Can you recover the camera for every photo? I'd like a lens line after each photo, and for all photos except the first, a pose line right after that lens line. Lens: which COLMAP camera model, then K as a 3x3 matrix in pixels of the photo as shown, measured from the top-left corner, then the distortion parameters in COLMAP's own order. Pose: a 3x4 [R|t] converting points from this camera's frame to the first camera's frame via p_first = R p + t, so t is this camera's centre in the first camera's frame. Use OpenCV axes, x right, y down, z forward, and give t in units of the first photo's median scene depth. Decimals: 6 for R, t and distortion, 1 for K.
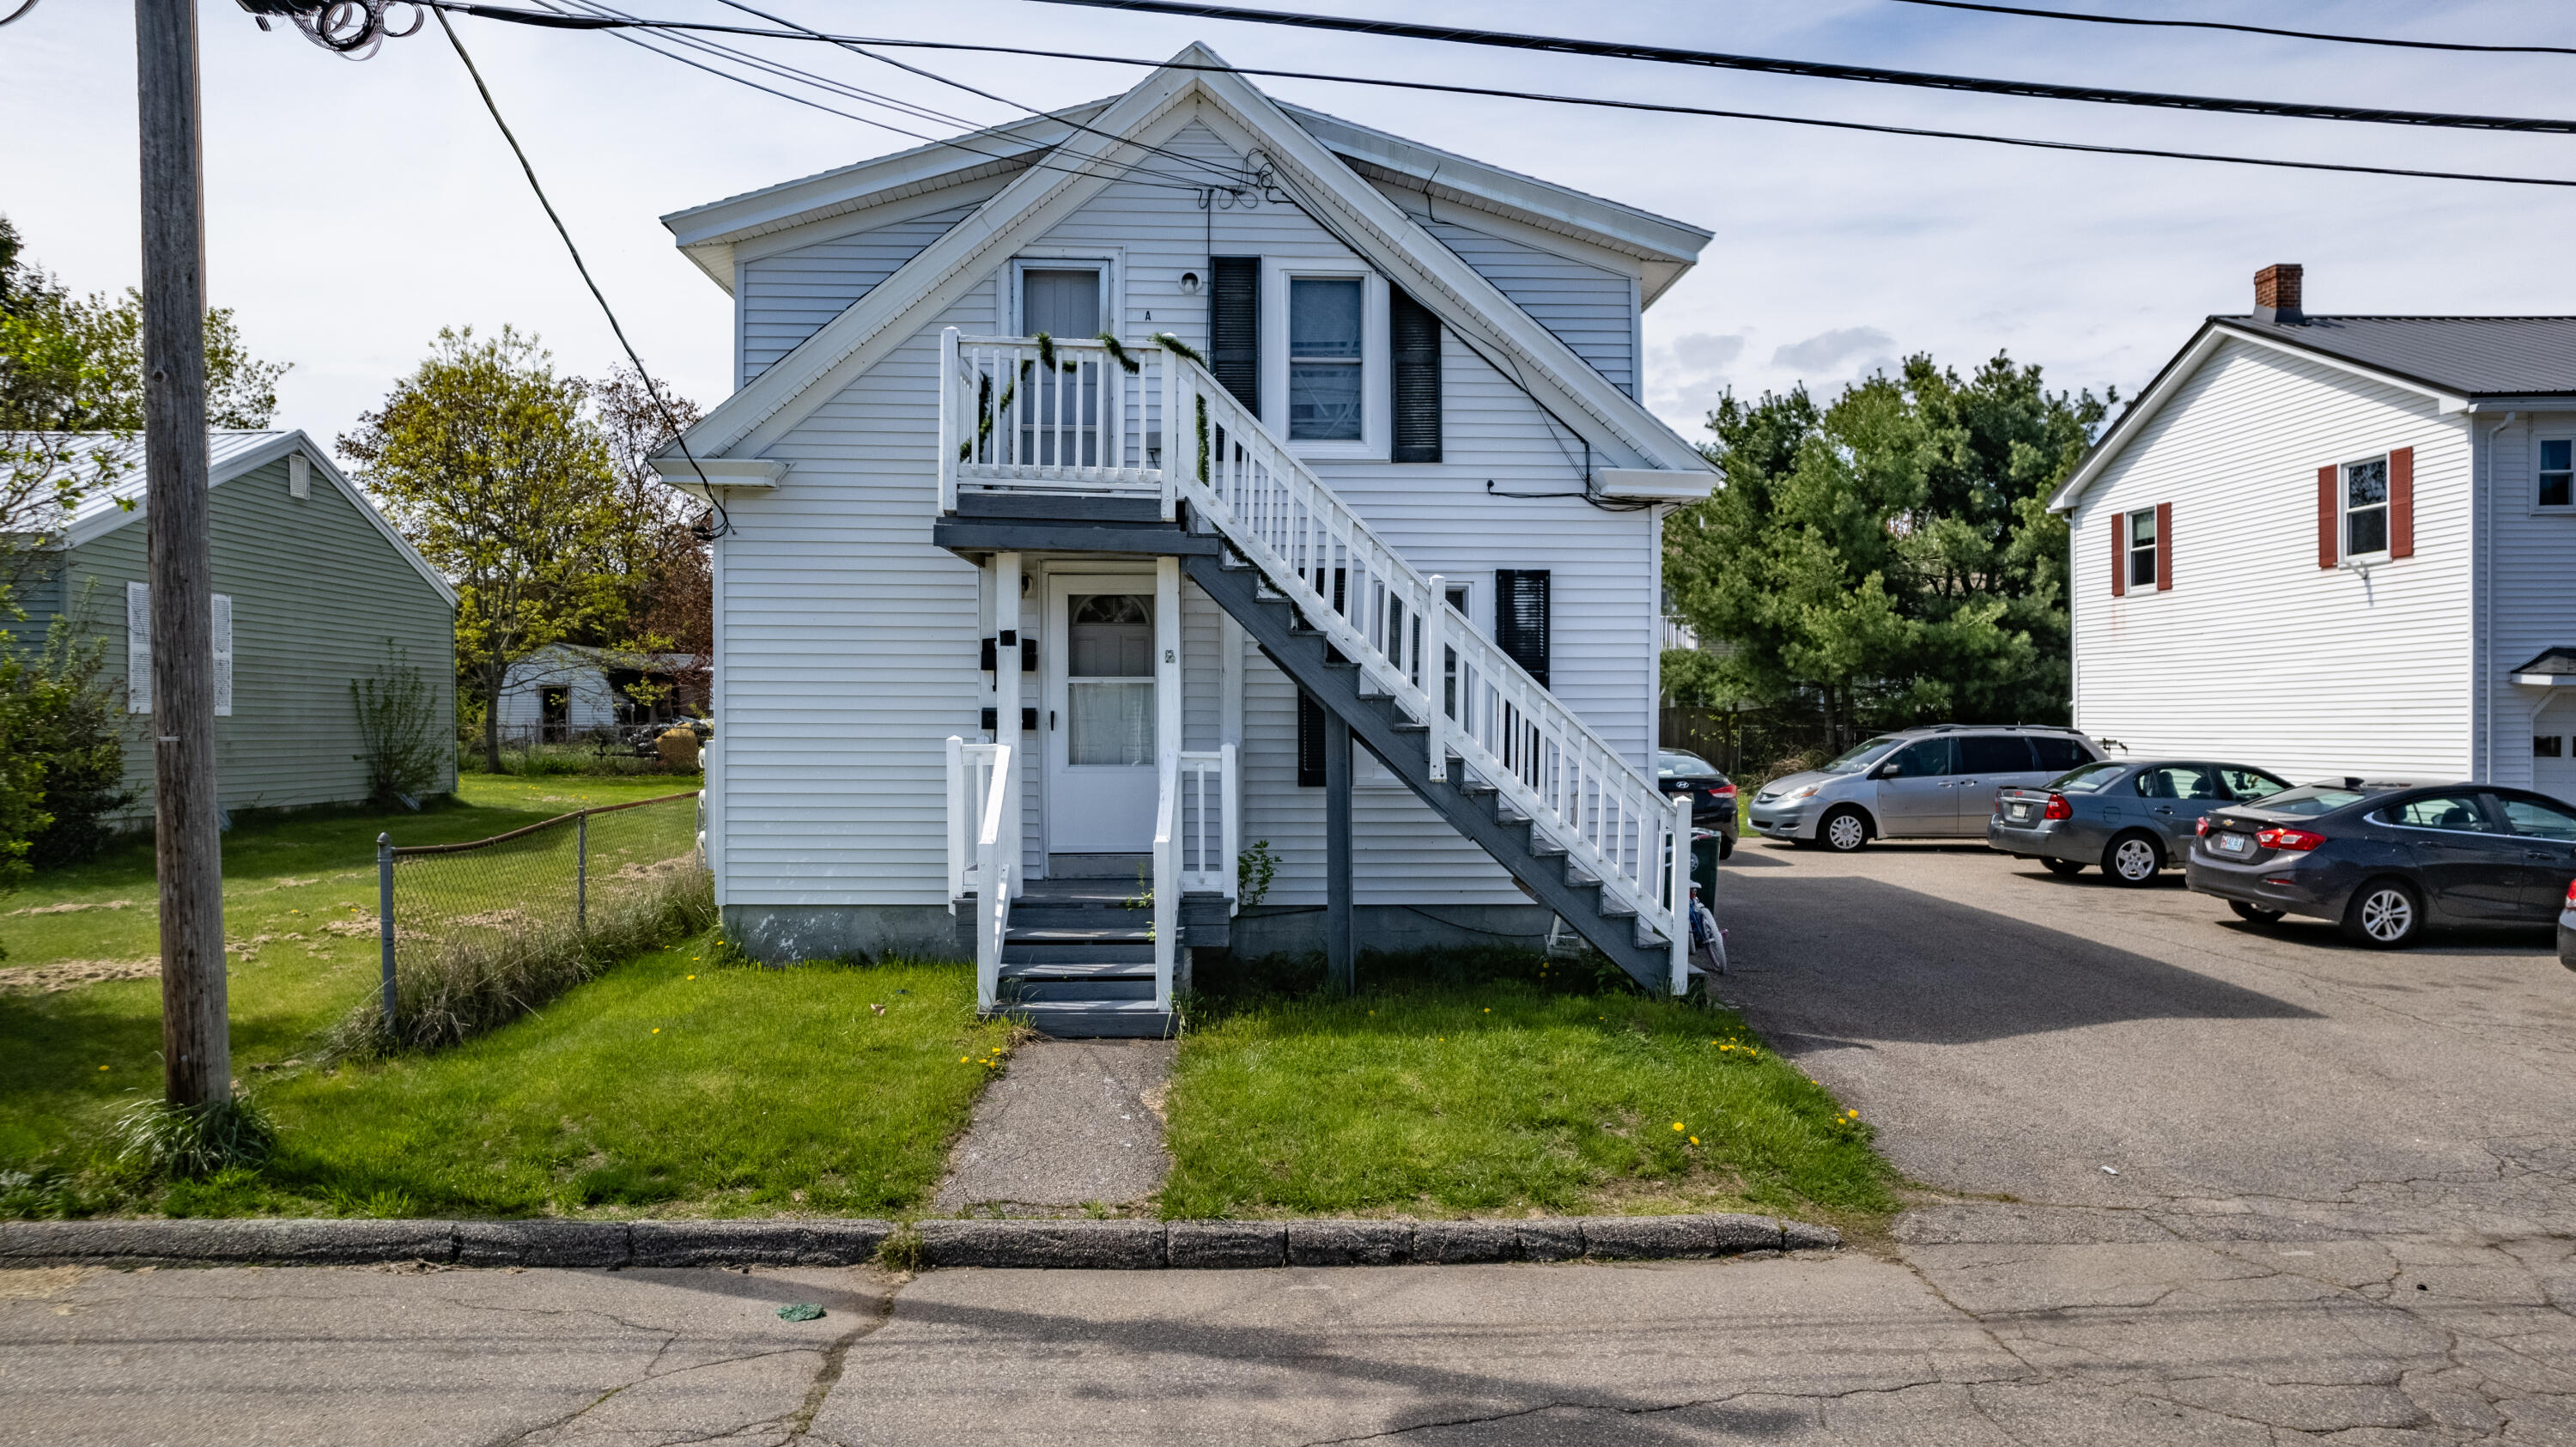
lens RADIAL K [[1651.0, 0, 1286.2], [0, 1651.0, 736.4], [0, 0, 1]] dist [-0.075653, 0.066140]
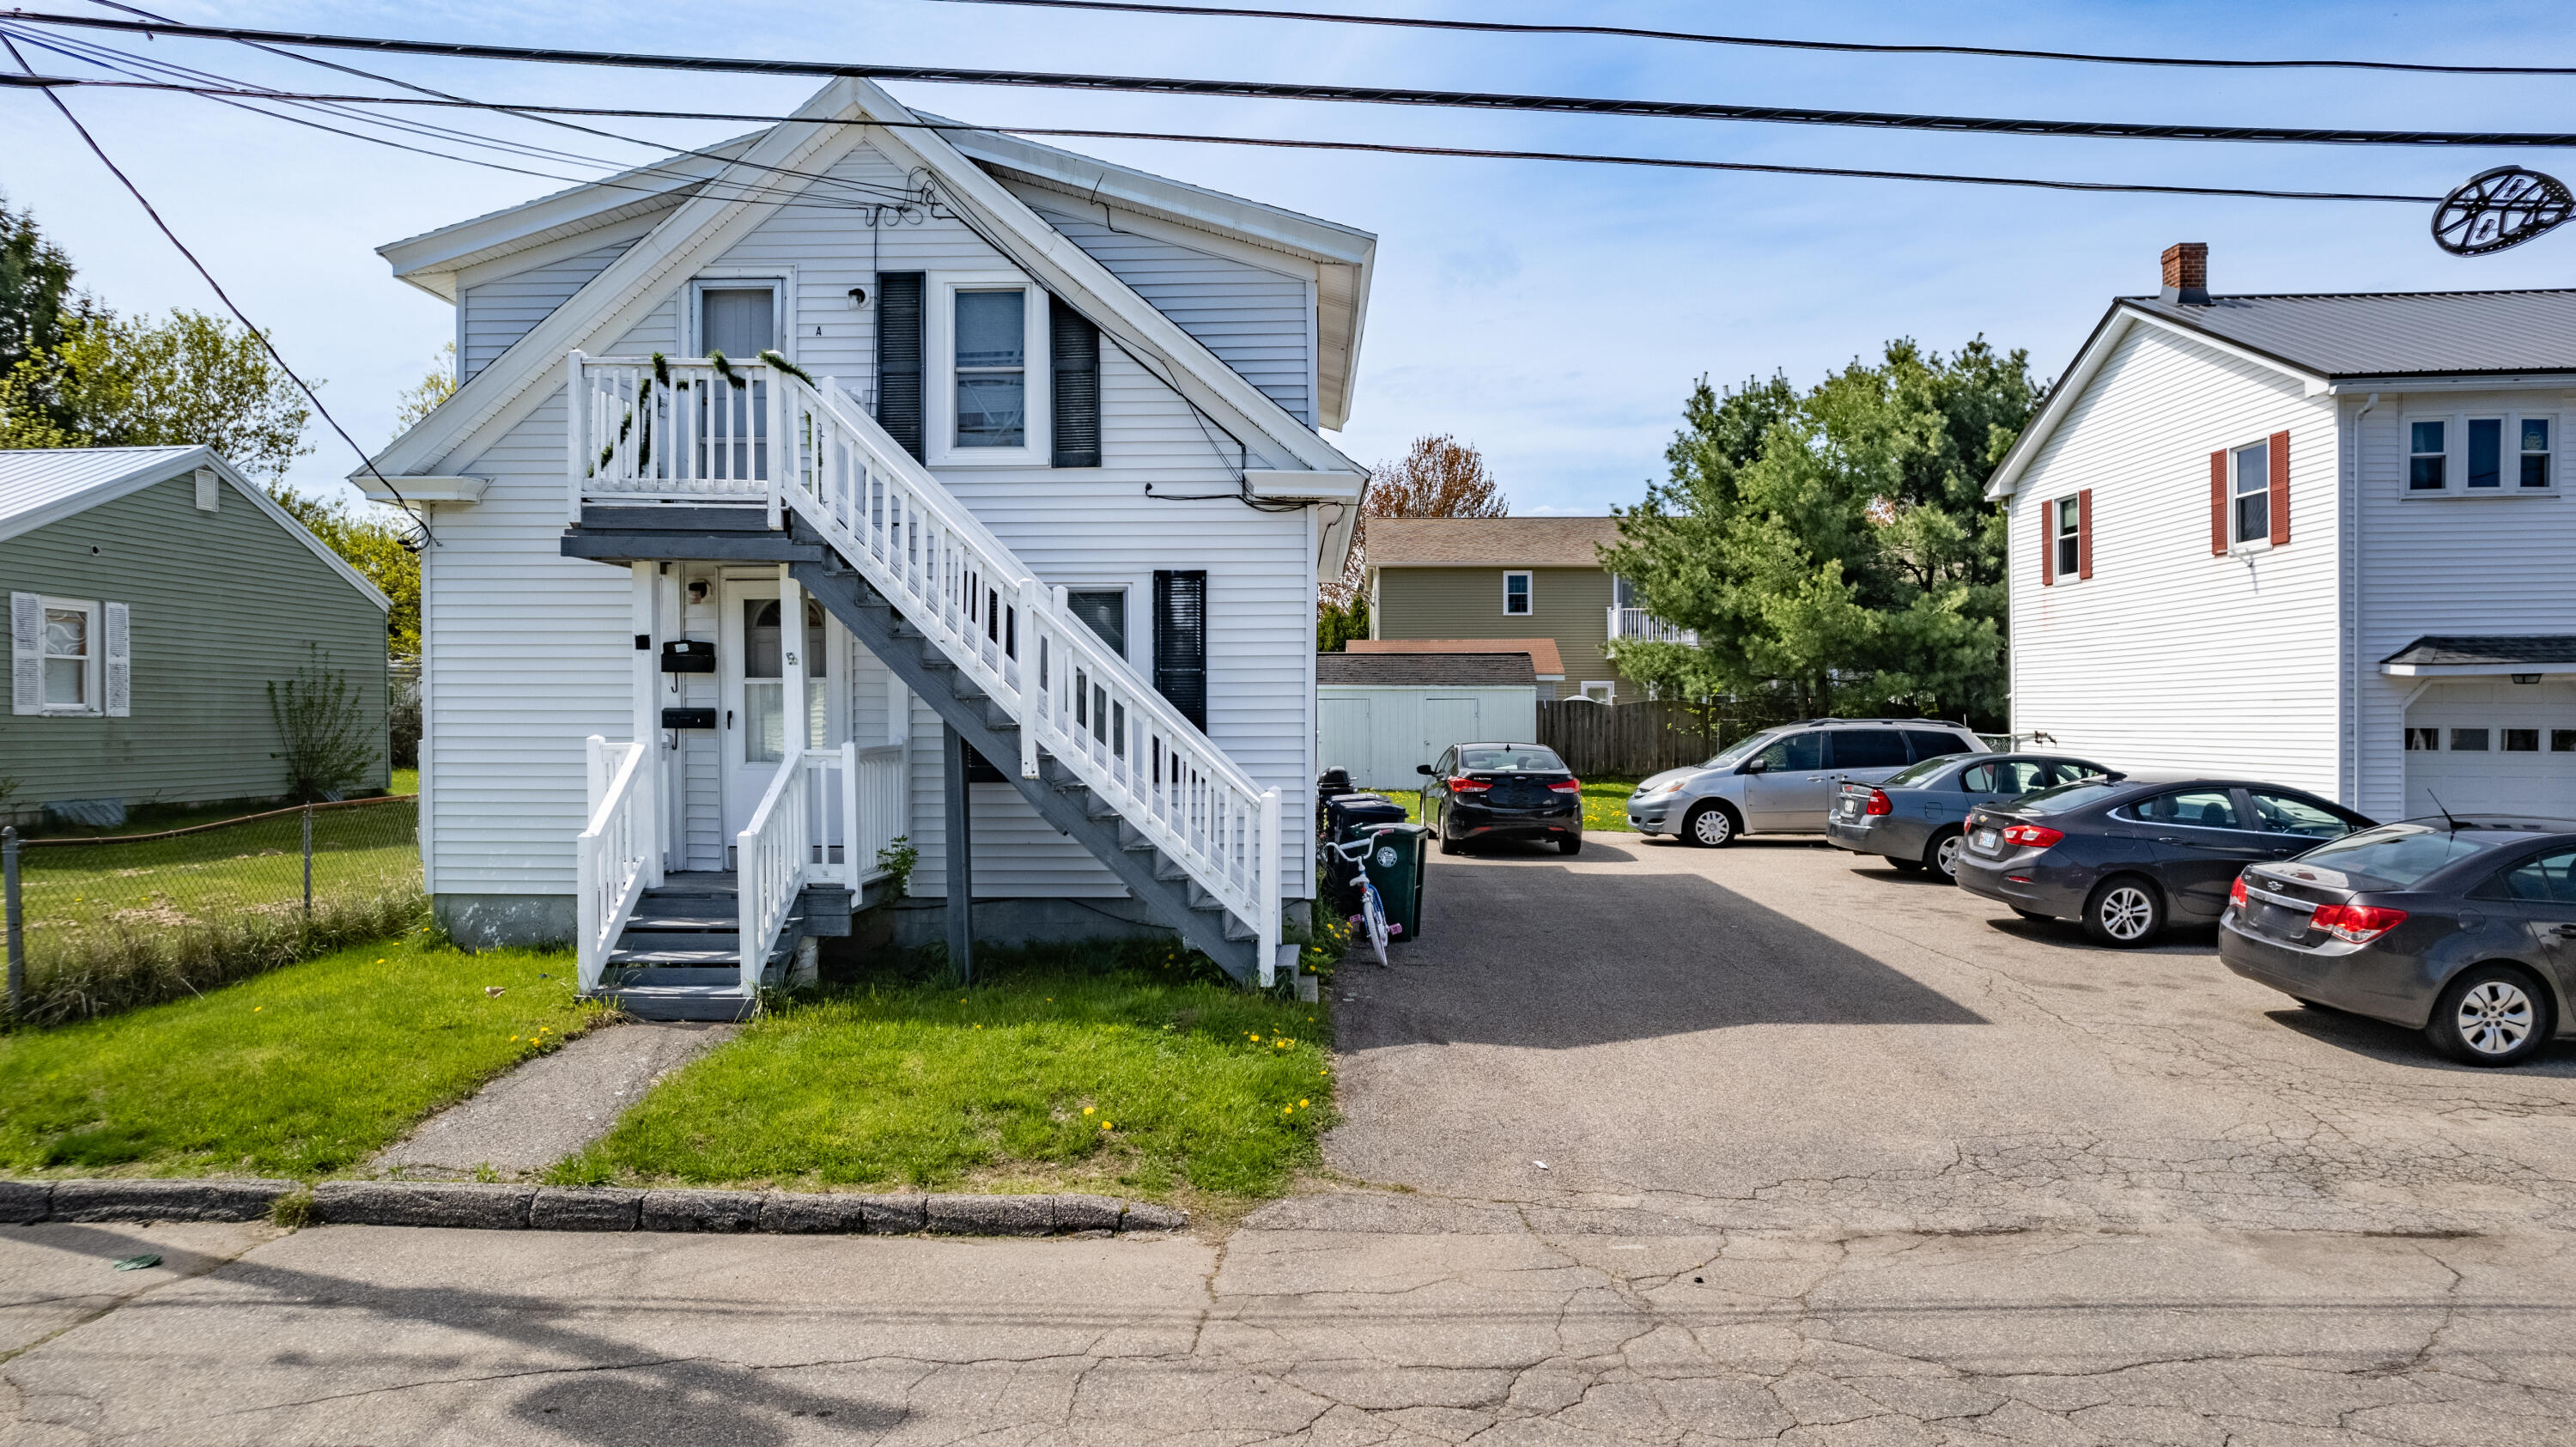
lens RADIAL K [[1651.0, 0, 1288.5], [0, 1651.0, 742.3], [0, 0, 1]] dist [-0.075653, 0.066140]
pose [[0.997743, -0.002651, -0.067096, 0.281215], [0.003148, 0.999968, 0.007306, -0.001709], [0.067074, -0.007500, 0.997720, -0.017706]]
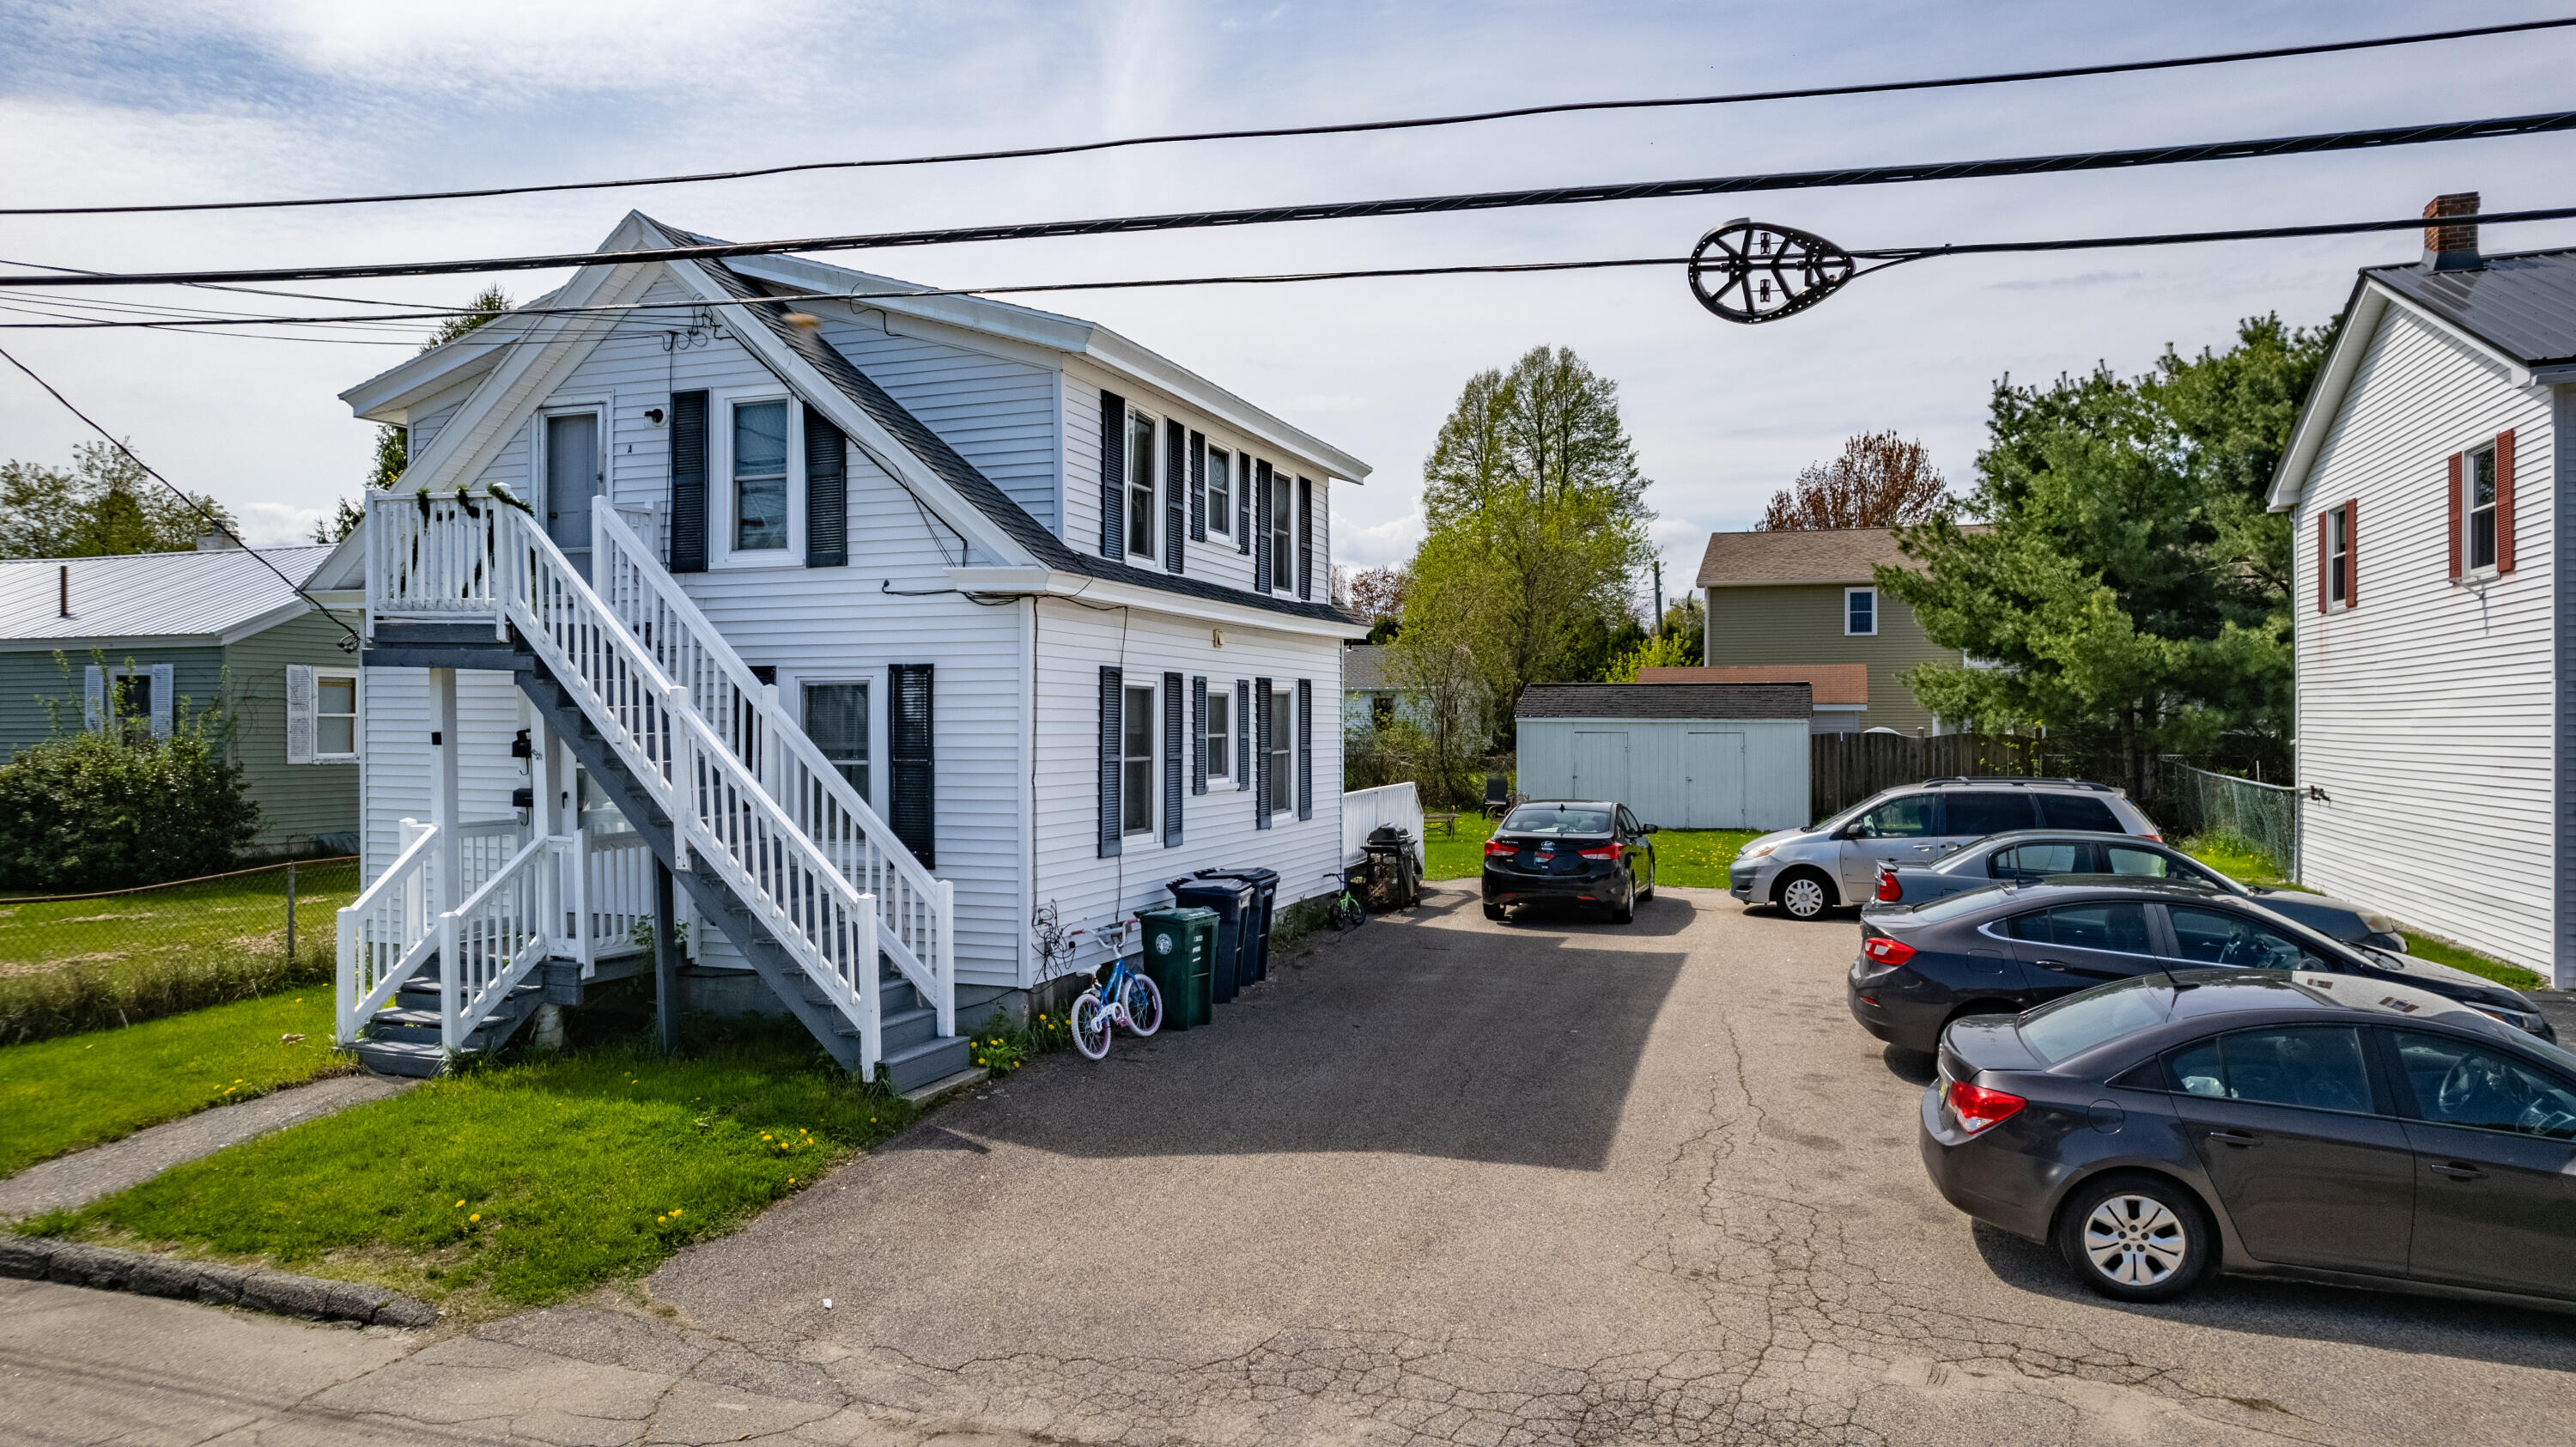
lens RADIAL K [[1651.0, 0, 1286.9], [0, 1651.0, 736.5], [0, 0, 1]] dist [-0.075653, 0.066140]
pose [[0.926589, 0.002152, -0.376070, 0.769671], [-0.001522, 0.999997, 0.001974, -0.057476], [0.376073, -0.001257, 0.926589, 0.113318]]
